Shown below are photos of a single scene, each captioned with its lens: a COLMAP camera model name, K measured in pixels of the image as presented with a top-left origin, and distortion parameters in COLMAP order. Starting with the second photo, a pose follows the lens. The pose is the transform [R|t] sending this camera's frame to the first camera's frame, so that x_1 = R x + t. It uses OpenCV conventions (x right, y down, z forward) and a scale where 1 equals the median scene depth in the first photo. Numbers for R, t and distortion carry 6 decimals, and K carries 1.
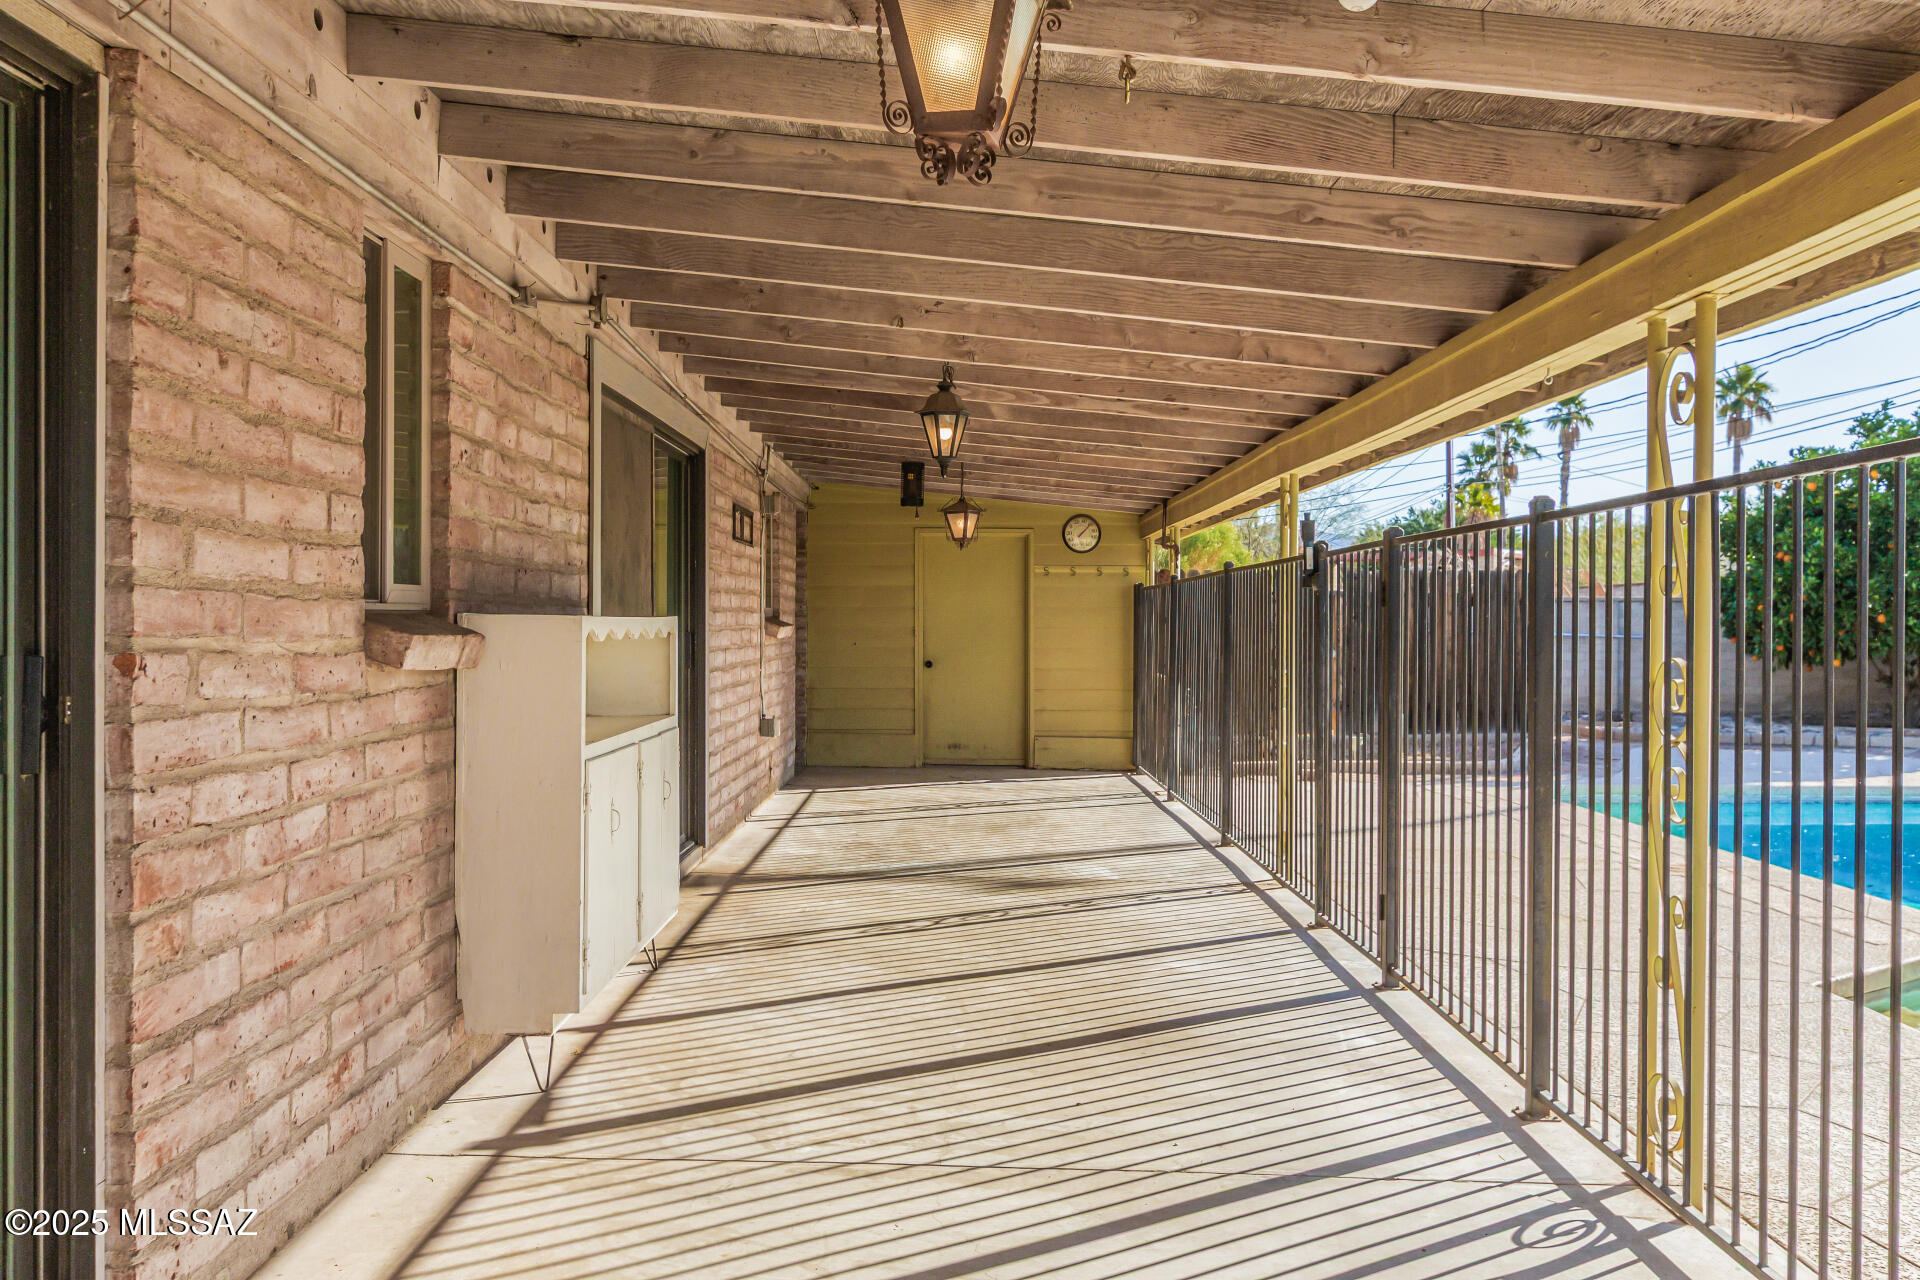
lens RADIAL K [[1665.1, 0, 960.0], [0, 1665.1, 621.4], [0, 0, 1]] dist [-0.004566, -0.002997]
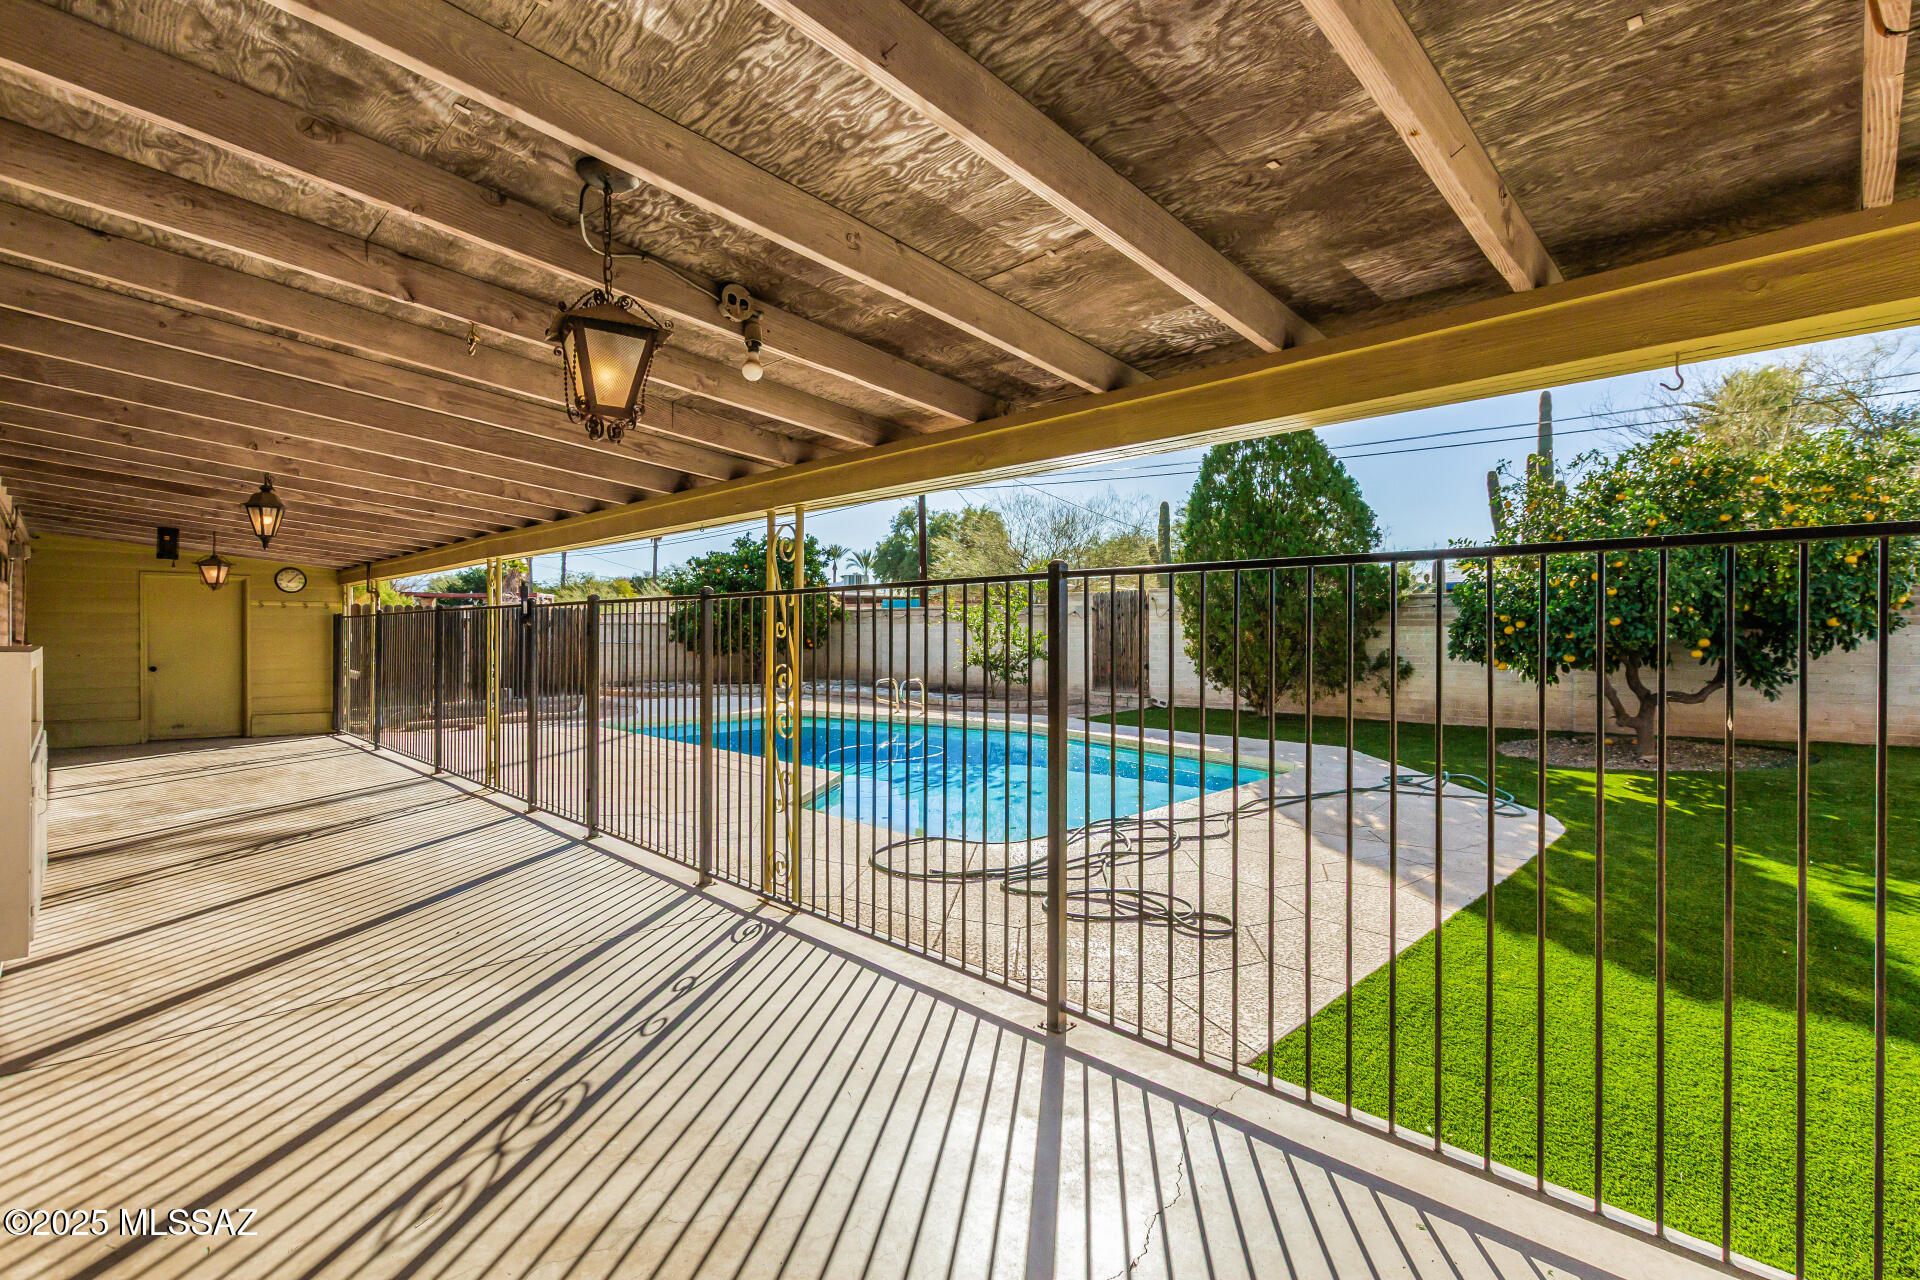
lens RADIAL K [[873.6, 0, 965.9], [0, 873.6, 627.0], [0, 0, 1]] dist [-0.002358, 0.000277]
pose [[0.702784, 0.001593, 0.711401, -0.117727], [0.001198, 0.999993, -0.003423, -0.012170], [-0.711402, 0.003258, 0.702778, -0.001527]]
